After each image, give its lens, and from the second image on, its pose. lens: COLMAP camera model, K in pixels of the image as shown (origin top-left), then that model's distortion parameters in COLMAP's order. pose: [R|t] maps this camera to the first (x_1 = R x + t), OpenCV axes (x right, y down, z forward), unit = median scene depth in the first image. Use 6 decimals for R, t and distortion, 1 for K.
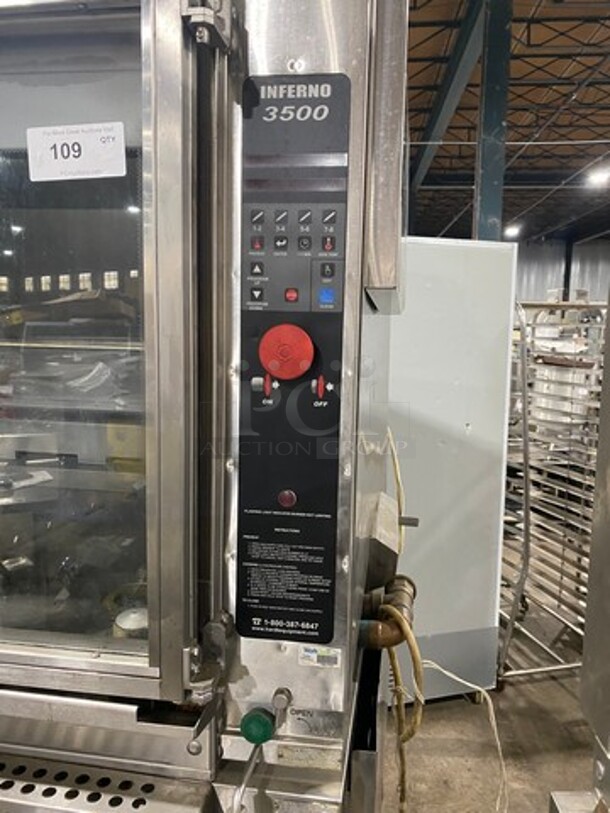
lens RADIAL K [[623.7, 0, 299.4], [0, 623.7, 404.9], [0, 0, 1]] dist [0.036735, -0.002682]
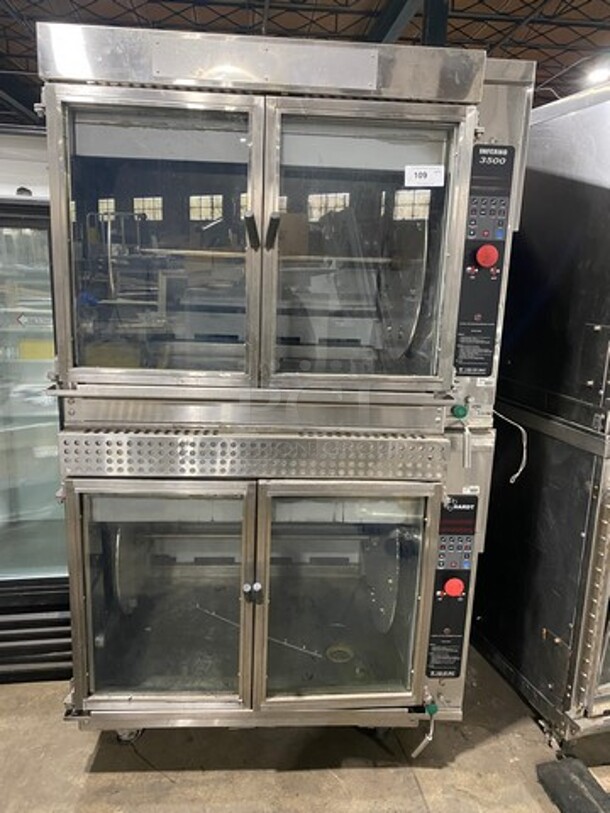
lens RADIAL K [[623.7, 0, 308.1], [0, 623.7, 404.0], [0, 0, 1]] dist [0.036735, -0.002682]
pose [[0.985783, -0.015456, 0.167312, -1.093750], [0.000967, 0.996266, 0.086337, 0.274875], [-0.168021, -0.084948, 0.982116, -1.346709]]
